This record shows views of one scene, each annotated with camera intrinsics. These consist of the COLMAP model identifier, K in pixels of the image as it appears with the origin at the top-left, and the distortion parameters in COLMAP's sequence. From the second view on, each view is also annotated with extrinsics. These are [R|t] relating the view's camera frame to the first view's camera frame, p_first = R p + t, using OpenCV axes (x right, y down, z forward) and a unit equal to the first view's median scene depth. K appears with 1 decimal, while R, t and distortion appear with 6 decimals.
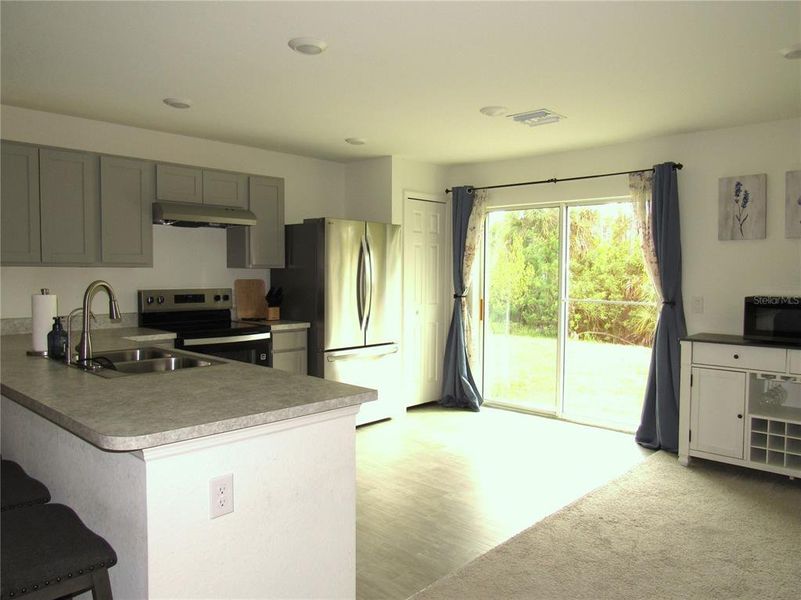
lens RADIAL K [[607.5, 0, 401.0], [0, 607.5, 300.4], [0, 0, 1]] dist [-0.016732, 0.005913]
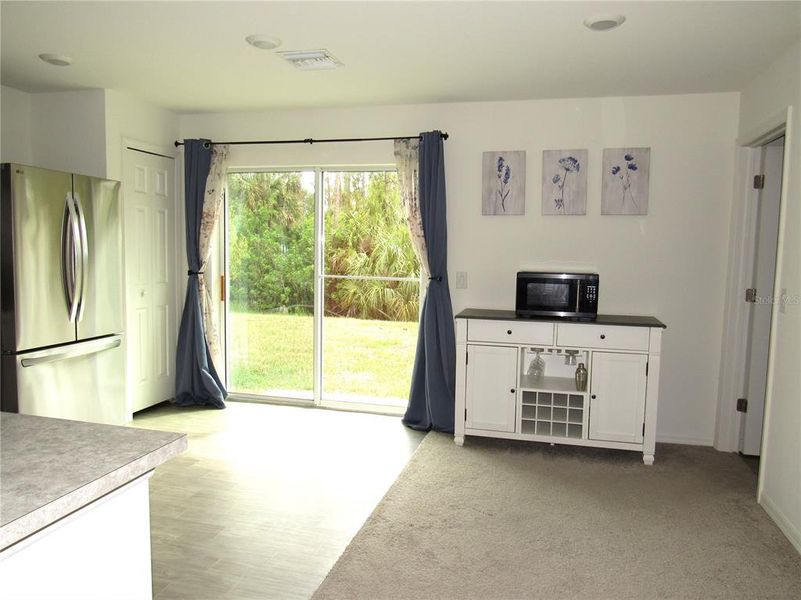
lens RADIAL K [[607.5, 0, 401.0], [0, 607.5, 300.4], [0, 0, 1]] dist [-0.016732, 0.005913]
pose [[0.878634, -0.031188, 0.476477, -0.064978], [0.009445, 0.998805, 0.047960, -0.007552], [-0.477403, -0.037639, 0.877878, 0.166197]]
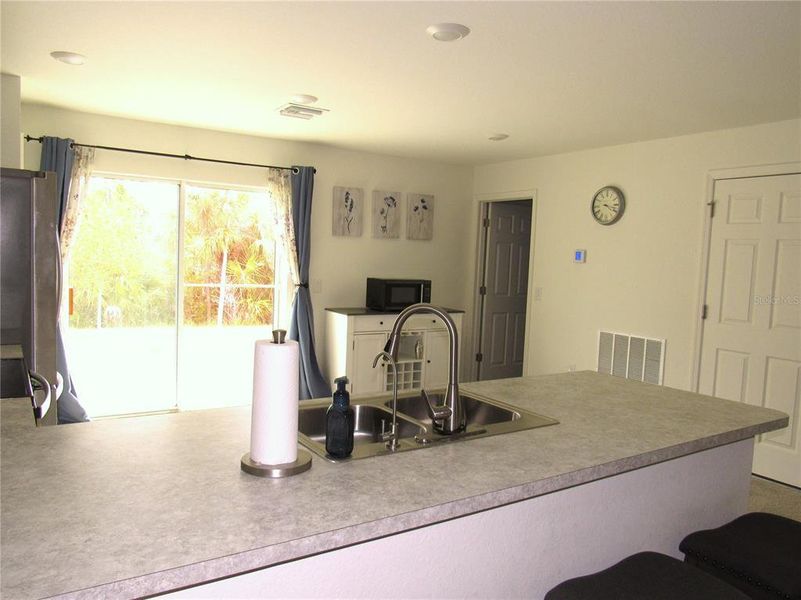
lens RADIAL K [[607.5, 0, 401.0], [0, 607.5, 300.4], [0, 0, 1]] dist [-0.016732, 0.005913]
pose [[0.247178, -0.064420, 0.966826, -0.625444], [0.012167, 0.997915, 0.063381, -0.037186], [-0.968894, -0.003903, 0.247447, 0.495006]]
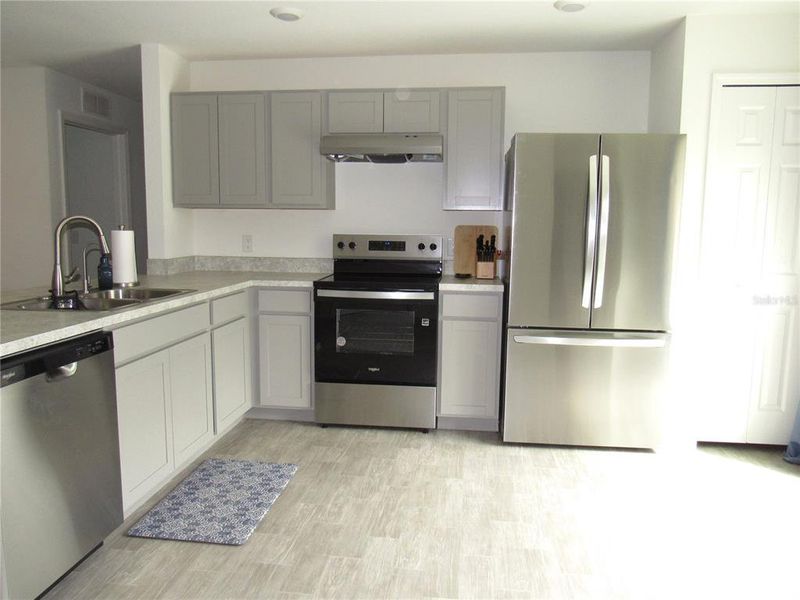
lens RADIAL K [[606.7, 0, 400.5], [0, 606.7, 300.4], [0, 0, 1]] dist [-0.016732, 0.005913]
pose [[0.587429, 0.102240, -0.802791, 0.359615], [-0.047411, 0.994632, 0.091980, -0.005671], [0.807886, -0.015971, 0.589123, 0.481912]]
